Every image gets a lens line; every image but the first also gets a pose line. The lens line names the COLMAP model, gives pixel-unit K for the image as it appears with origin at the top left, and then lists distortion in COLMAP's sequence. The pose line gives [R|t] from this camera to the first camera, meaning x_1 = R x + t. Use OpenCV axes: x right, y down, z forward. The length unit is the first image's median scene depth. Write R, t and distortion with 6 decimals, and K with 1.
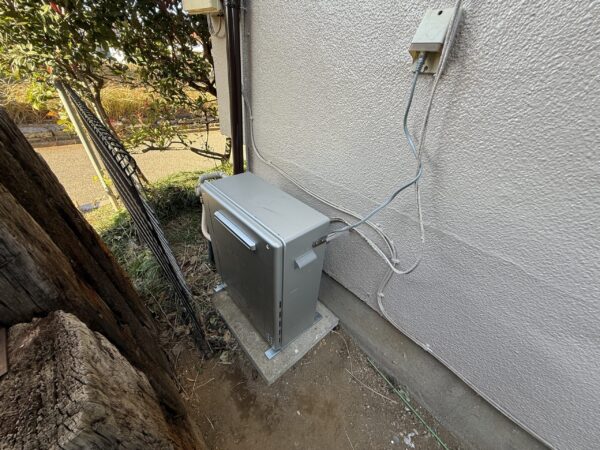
lens RADIAL K [[239.2, 0, 300.0], [0, 239.2, 225.0], [0, 0, 1]] dist [-0.000289, 0.000206]
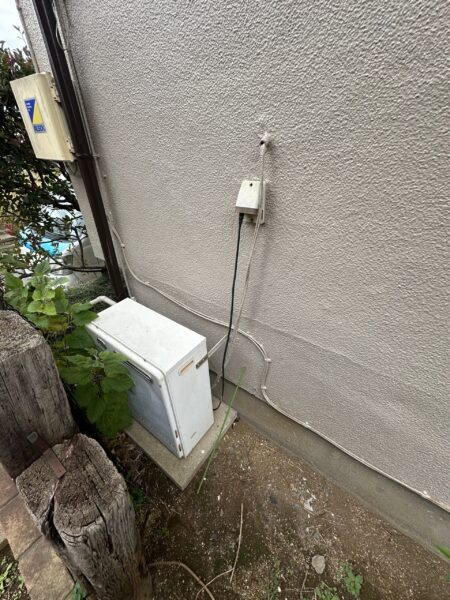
lens RADIAL K [[247.1, 0, 225.0], [0, 247.1, 300.0], [0, 0, 1]] dist [0.001581, 0.000083]
pose [[0.976975, -0.184172, 0.107709, 0.101638], [0.185220, 0.982697, 0.000277, -0.161736], [-0.105897, 0.019679, 0.994182, -0.179108]]
